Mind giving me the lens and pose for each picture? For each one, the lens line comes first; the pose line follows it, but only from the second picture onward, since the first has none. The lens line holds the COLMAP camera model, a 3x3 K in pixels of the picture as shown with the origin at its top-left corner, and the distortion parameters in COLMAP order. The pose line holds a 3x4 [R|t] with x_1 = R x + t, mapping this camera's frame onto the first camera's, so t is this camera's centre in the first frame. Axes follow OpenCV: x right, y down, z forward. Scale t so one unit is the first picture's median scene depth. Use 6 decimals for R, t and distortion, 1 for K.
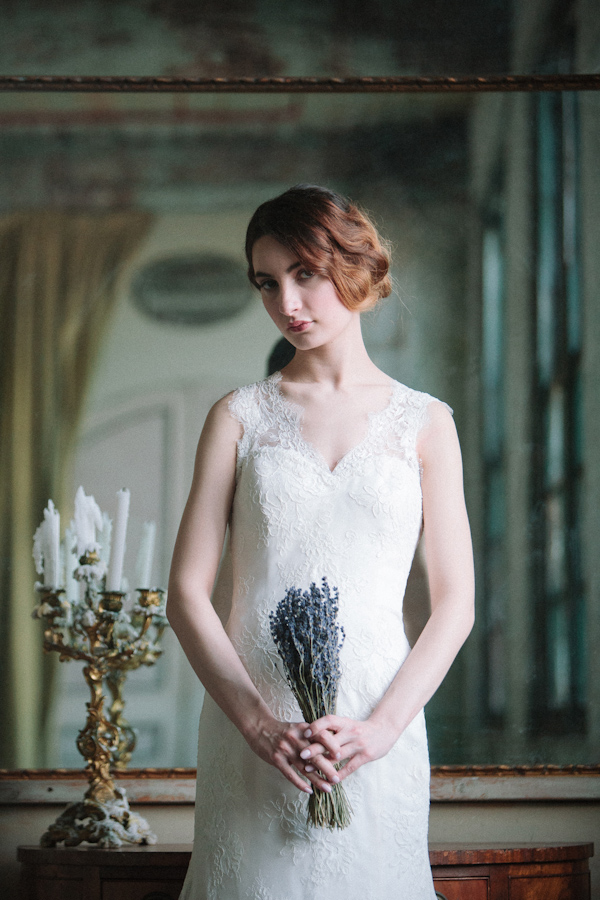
lens RADIAL K [[2937.6, 0, 297.5], [0, 2937.6, 452.6], [0, 0, 1]] dist [0.172515, 0.000000]
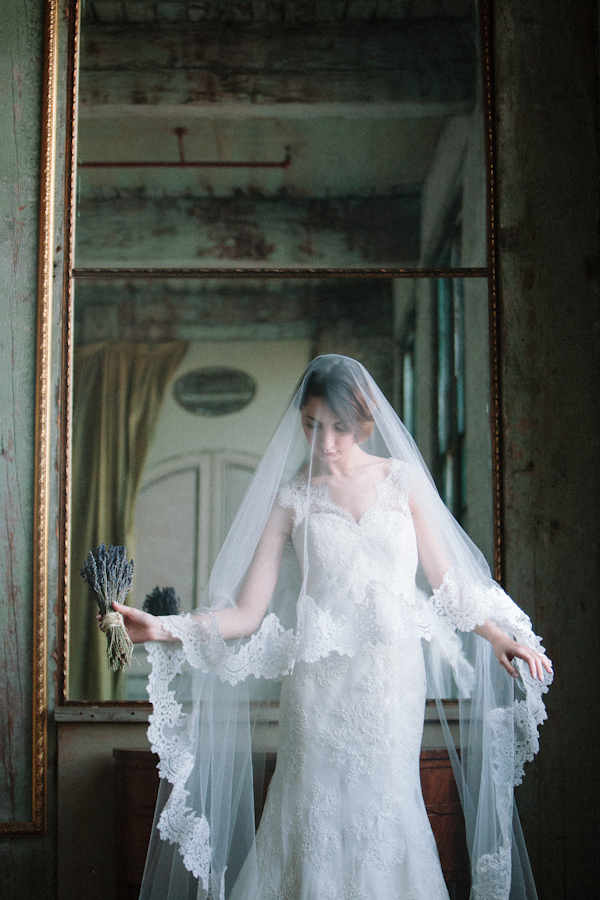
lens RADIAL K [[1943.8, 0, 276.0], [0, 1943.8, 455.2], [0, 0, 1]] dist [0.035060, 0.000000]
pose [[0.999998, 0.001693, -0.001001, -0.002729], [-0.001712, 0.999820, -0.018887, -0.003281], [0.000969, 0.018889, 0.999821, -0.031698]]
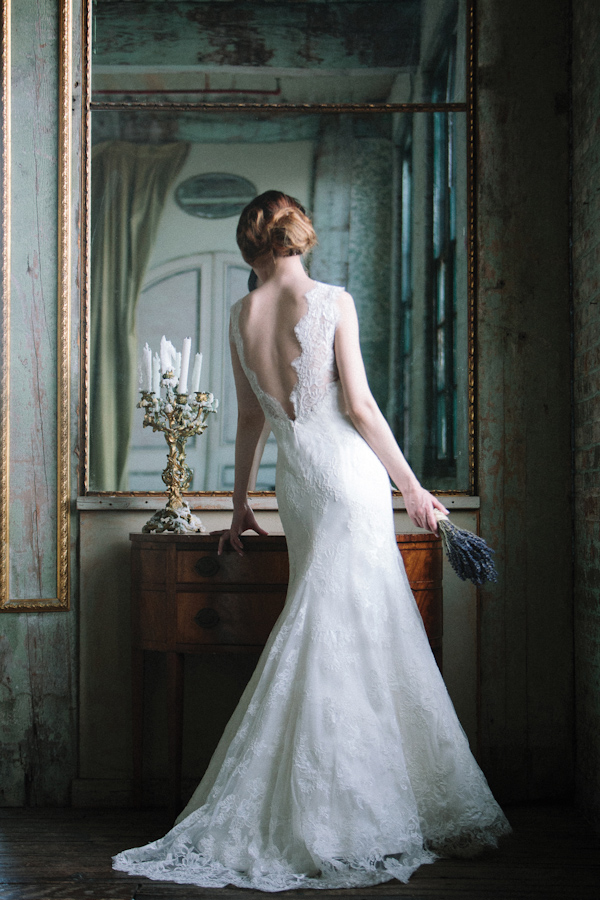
lens RADIAL K [[2040.1, 0, 293.6], [0, 2040.1, 451.0], [0, 0, 1]] dist [0.035832, 0.000000]
pose [[0.999962, 0.004524, 0.007502, -0.001604], [-0.005120, 0.996658, 0.081523, -0.010806], [-0.007108, -0.081558, 0.996643, -0.135325]]
